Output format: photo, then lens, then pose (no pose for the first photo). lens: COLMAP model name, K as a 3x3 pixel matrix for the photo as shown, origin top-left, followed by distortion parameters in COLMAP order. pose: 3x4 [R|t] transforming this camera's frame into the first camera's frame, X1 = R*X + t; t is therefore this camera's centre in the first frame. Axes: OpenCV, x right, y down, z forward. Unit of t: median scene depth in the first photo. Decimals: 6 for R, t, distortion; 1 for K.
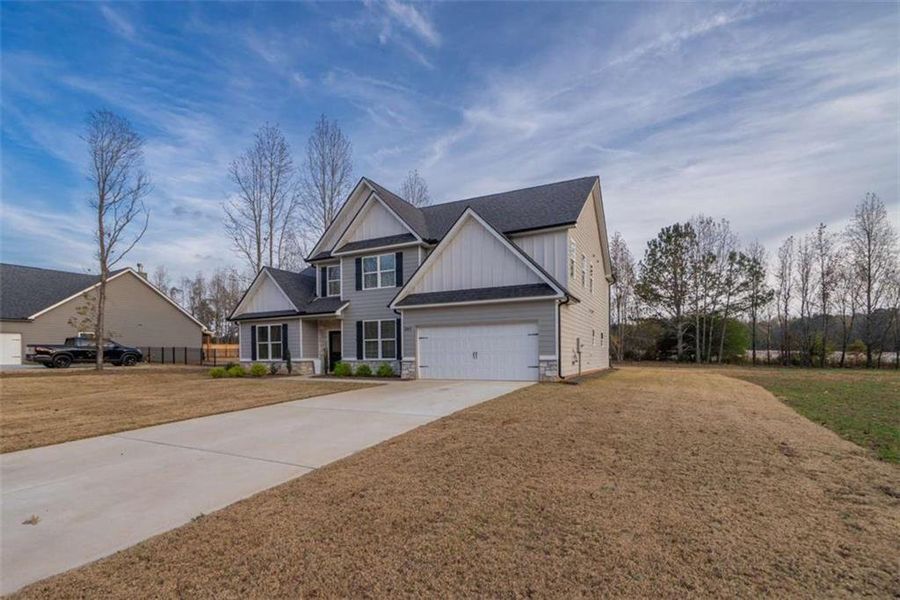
lens RADIAL K [[436.4, 0, 448.1], [0, 436.4, 354.3], [0, 0, 1]] dist [-0.001113, -0.000052]
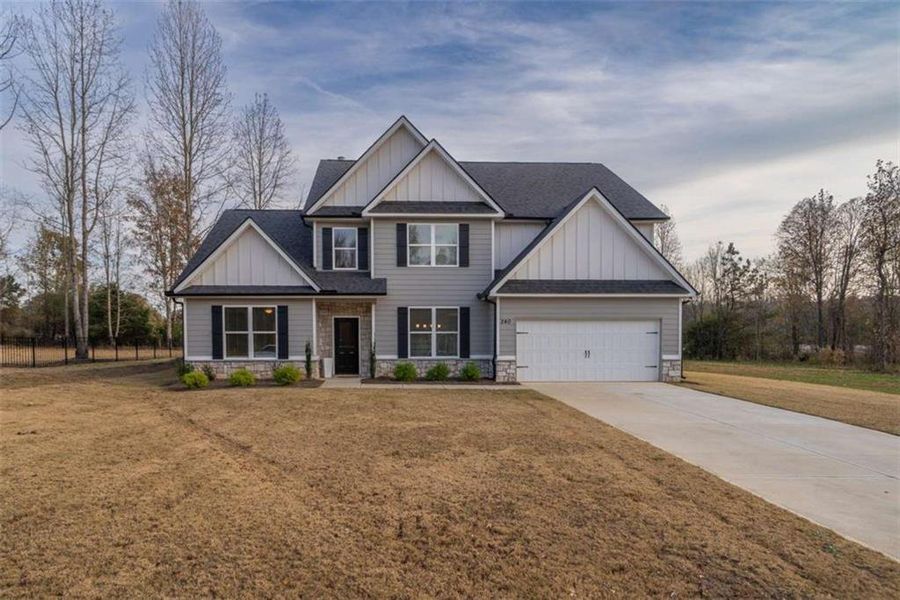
lens RADIAL K [[536.7, 0, 406.5], [0, 536.7, 358.9], [0, 0, 1]] dist [0.003880, 0.000707]
pose [[0.873929, -0.006072, 0.486016, -0.662640], [-0.008910, 0.999554, 0.028511, -0.013198], [-0.485972, -0.029247, 0.873485, 0.180853]]
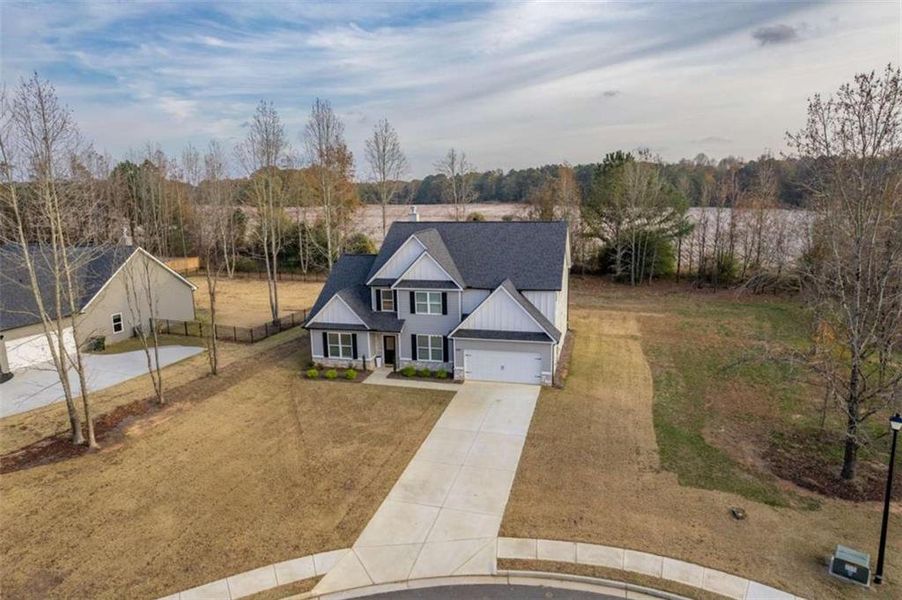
lens RADIAL K [[589.9, 0, 451.0], [0, 589.9, 300.0], [0, 0, 1]] dist [-0.053792, 0.057722]
pose [[0.977952, -0.042825, 0.204391, -0.486083], [0.004076, 0.982476, 0.186346, -0.563127], [-0.208790, -0.181404, 0.960989, -0.907262]]
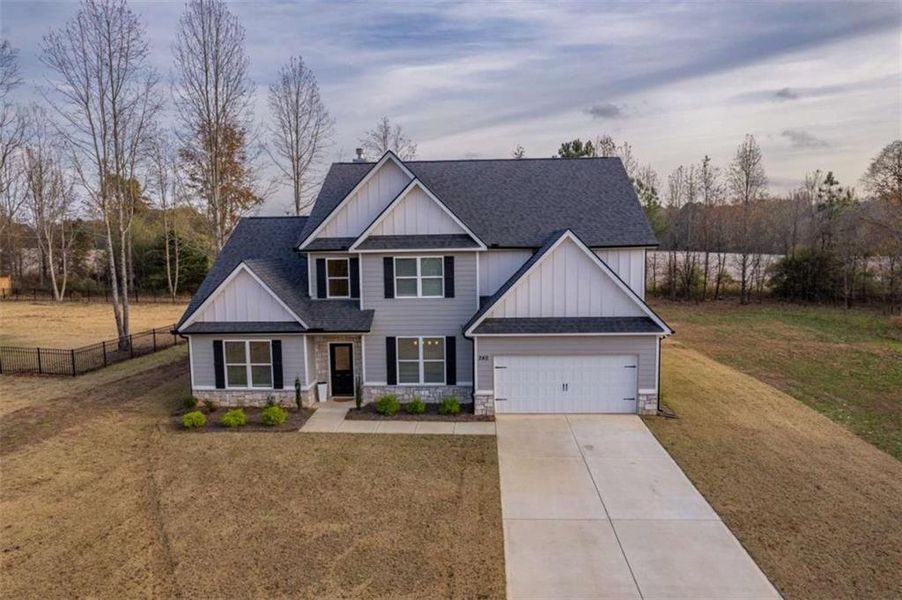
lens RADIAL K [[589.9, 0, 451.0], [0, 589.9, 300.0], [0, 0, 1]] dist [-0.053792, 0.057722]
pose [[0.915084, -0.040544, 0.401221, -0.538647], [0.002060, 0.995390, 0.095887, -0.249425], [-0.403259, -0.086918, 0.910949, -0.014003]]
